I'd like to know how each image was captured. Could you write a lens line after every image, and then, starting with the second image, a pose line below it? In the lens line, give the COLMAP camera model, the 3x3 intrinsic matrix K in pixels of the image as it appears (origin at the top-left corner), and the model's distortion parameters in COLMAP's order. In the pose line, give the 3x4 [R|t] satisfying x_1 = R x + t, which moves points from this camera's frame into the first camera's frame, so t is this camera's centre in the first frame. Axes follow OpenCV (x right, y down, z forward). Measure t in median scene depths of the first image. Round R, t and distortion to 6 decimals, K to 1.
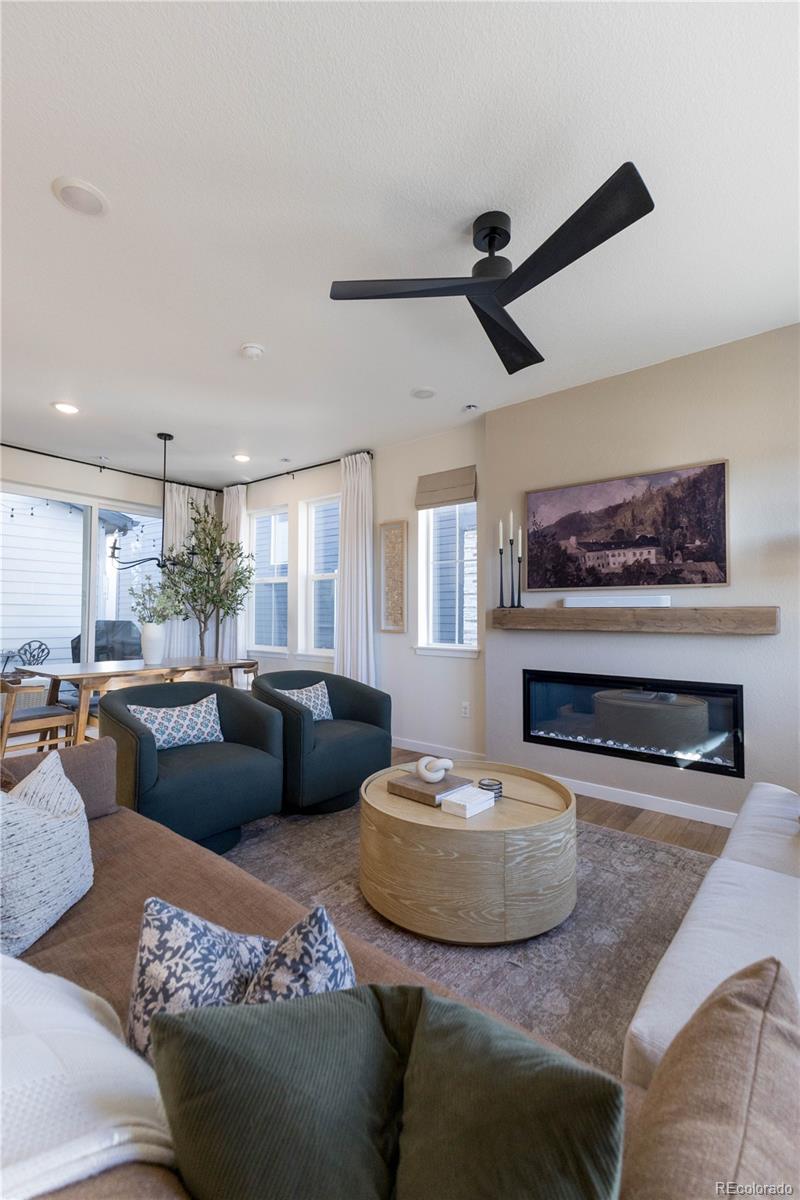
lens RADIAL K [[522.3, 0, 402.1], [0, 522.3, 602.1], [0, 0, 1]] dist [0.015666, -0.001302]
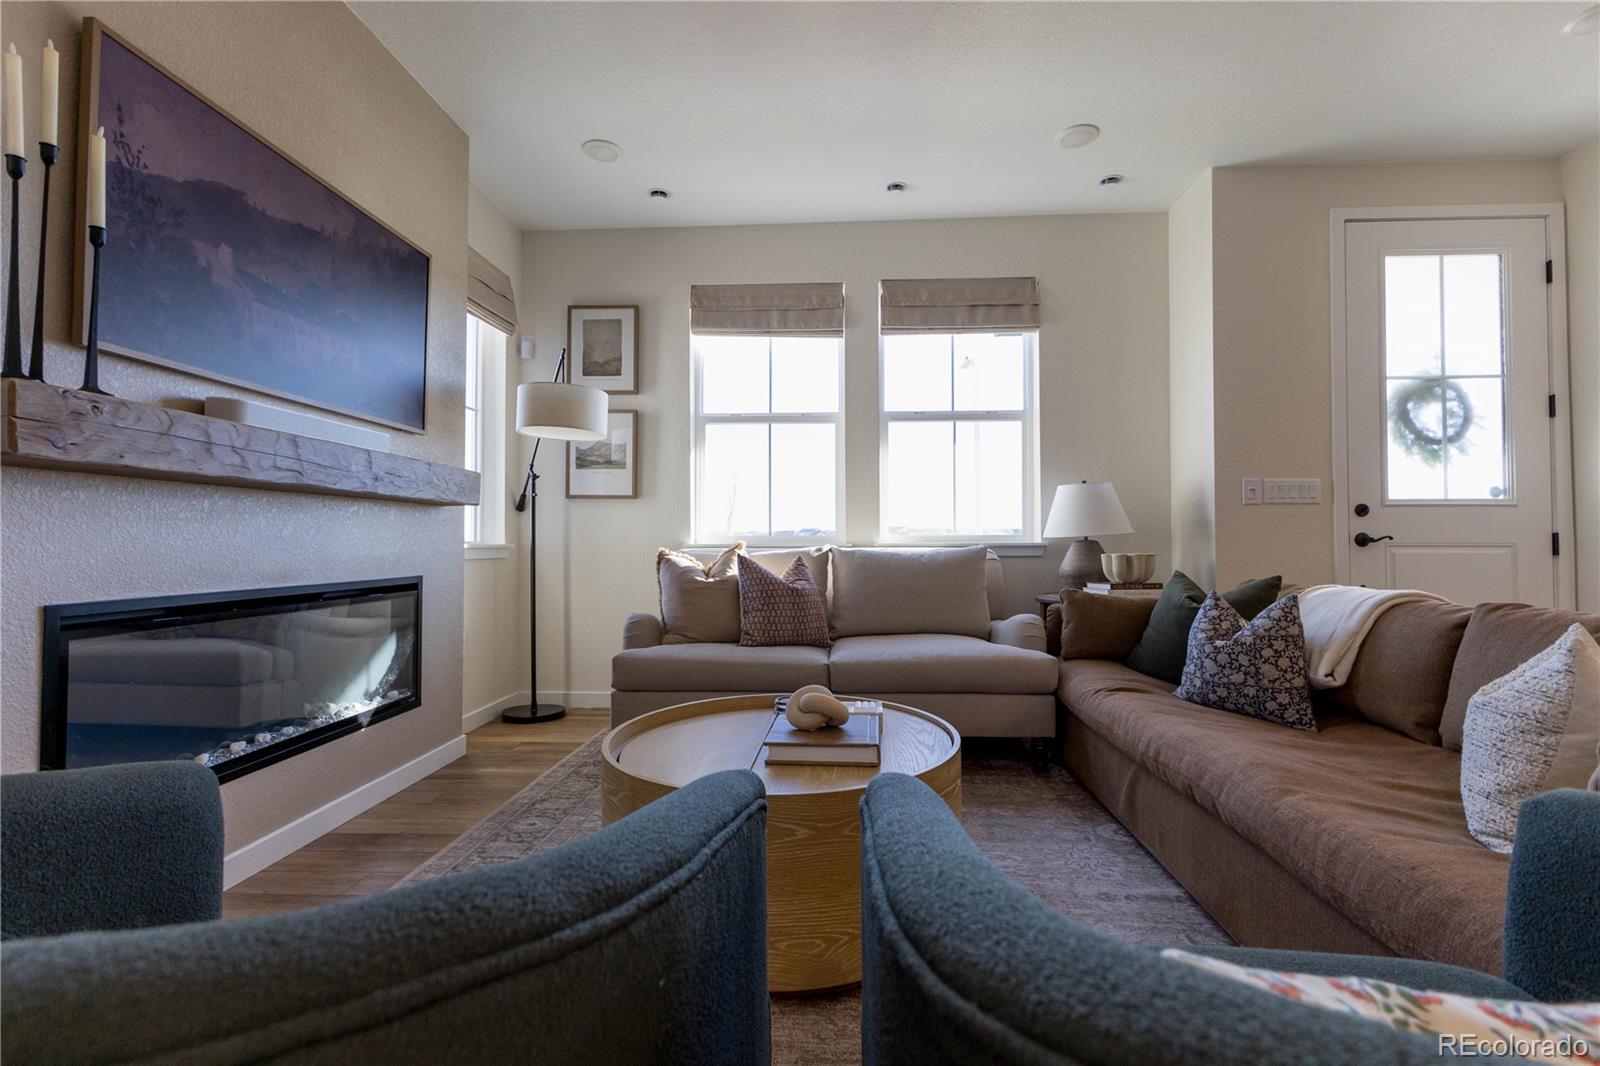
lens RADIAL K [[696.3, 0, 794.0], [0, 696.3, 523.5], [0, 0, 1]] dist [0.015666, -0.001302]
pose [[-0.585092, 0.028127, 0.810479, -0.398068], [-0.012378, 0.998972, -0.043604, 0.115671], [-0.810872, -0.035544, -0.584143, 1.082845]]
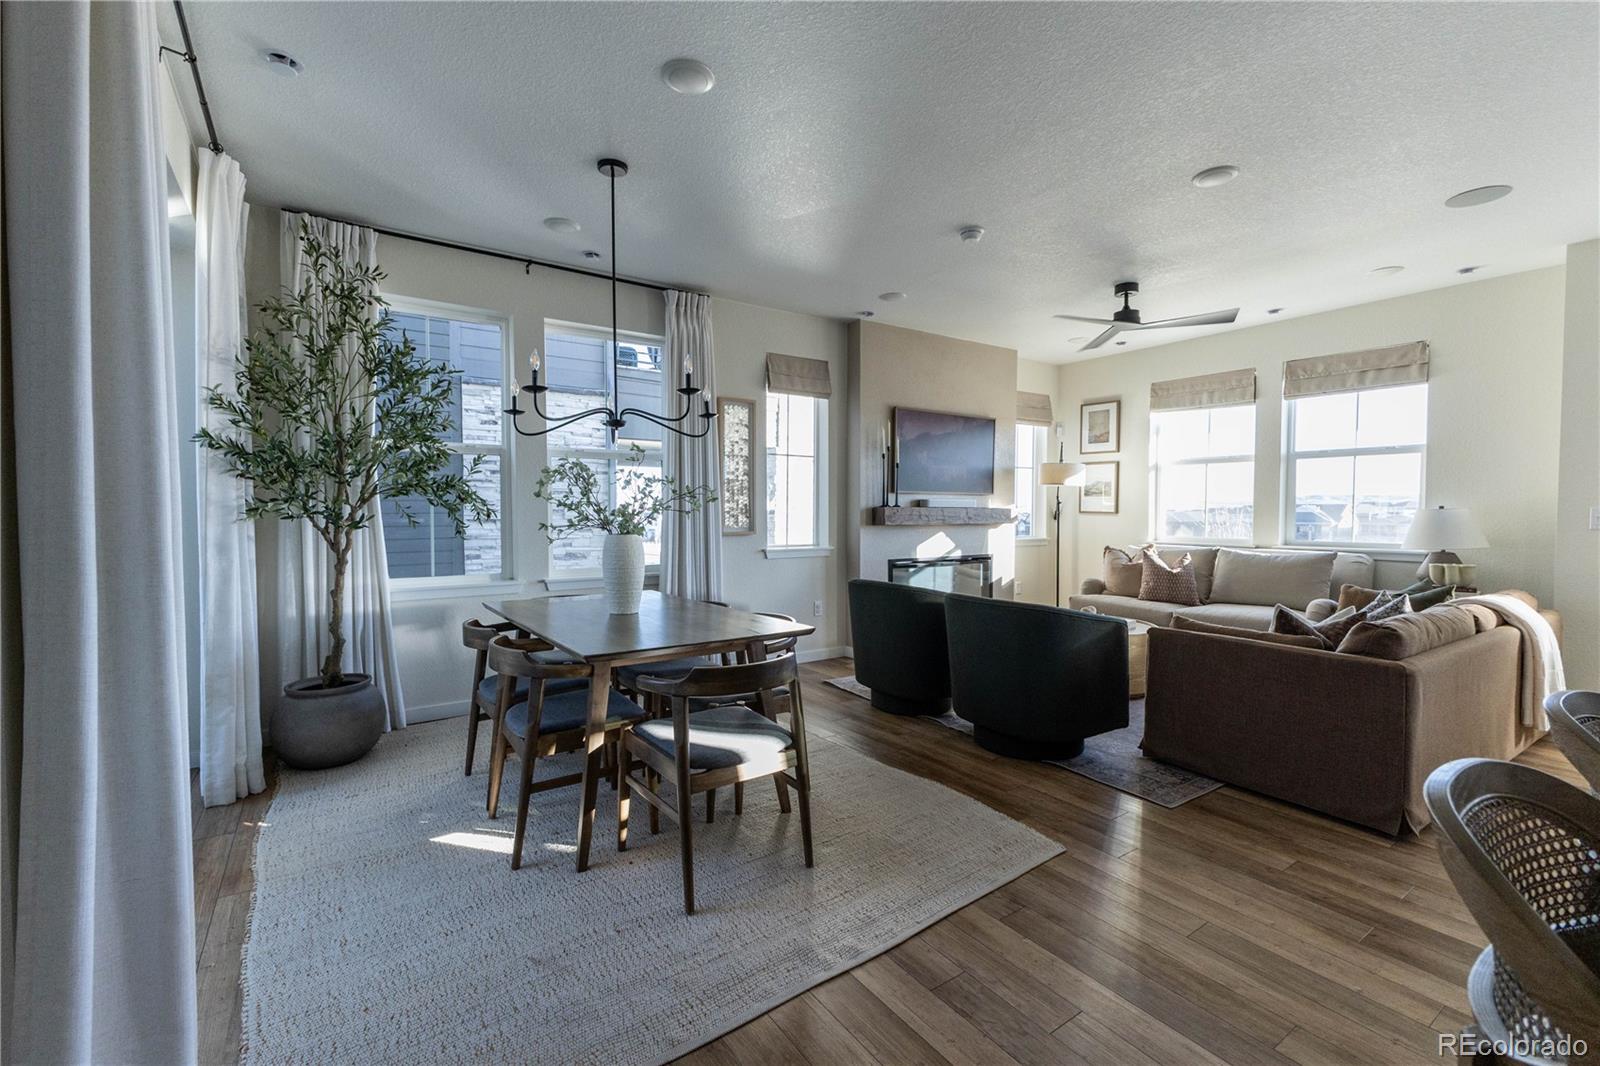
lens RADIAL K [[696.3, 0, 805.1], [0, 696.3, 529.2], [0, 0, 1]] dist [0.015666, -0.001302]
pose [[0.274317, -0.027015, 0.961260, -1.588313], [-0.021854, 0.999172, 0.034317, 0.015341], [-0.961391, -0.030421, 0.273500, 0.916892]]
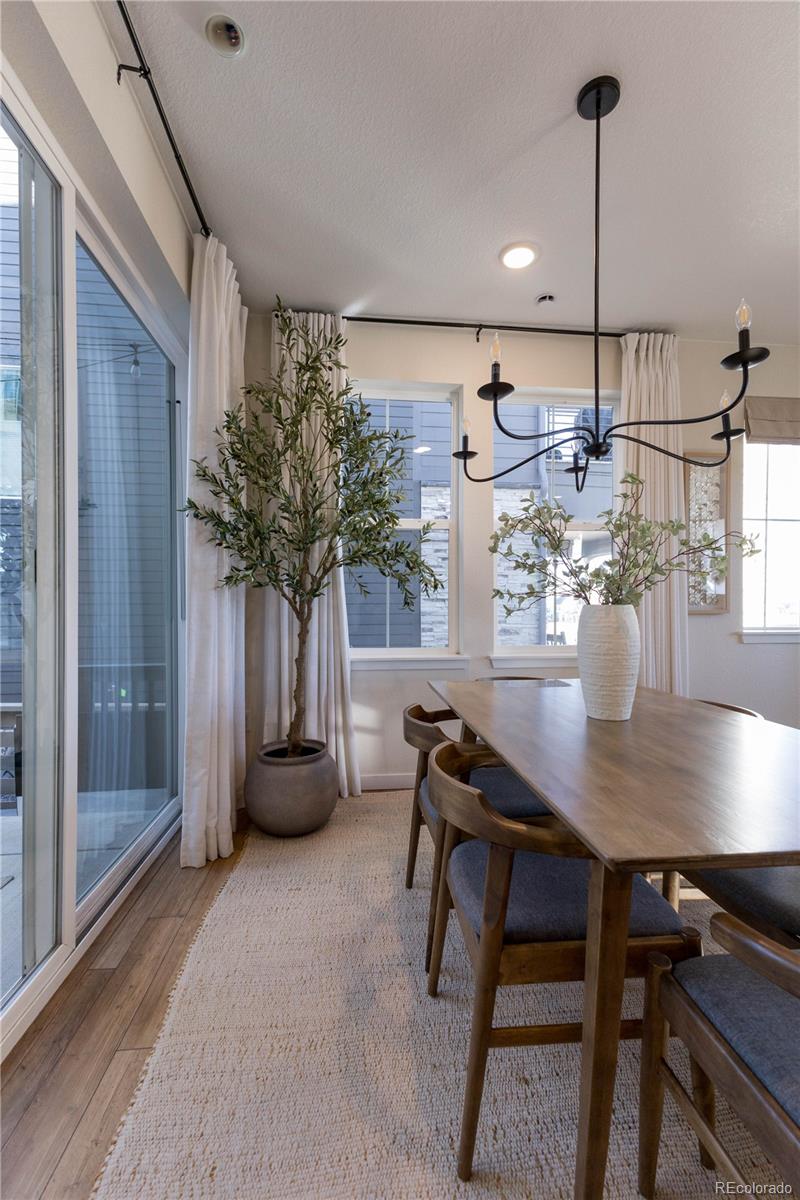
lens RADIAL K [[522.3, 0, 401.0], [0, 522.3, 599.4], [0, 0, 1]] dist [0.015666, -0.001302]
pose [[0.703712, -0.000822, 0.710485, -1.214019], [-0.018400, 0.999643, 0.019381, 0.051159], [-0.710247, -0.026712, 0.703446, 1.222105]]
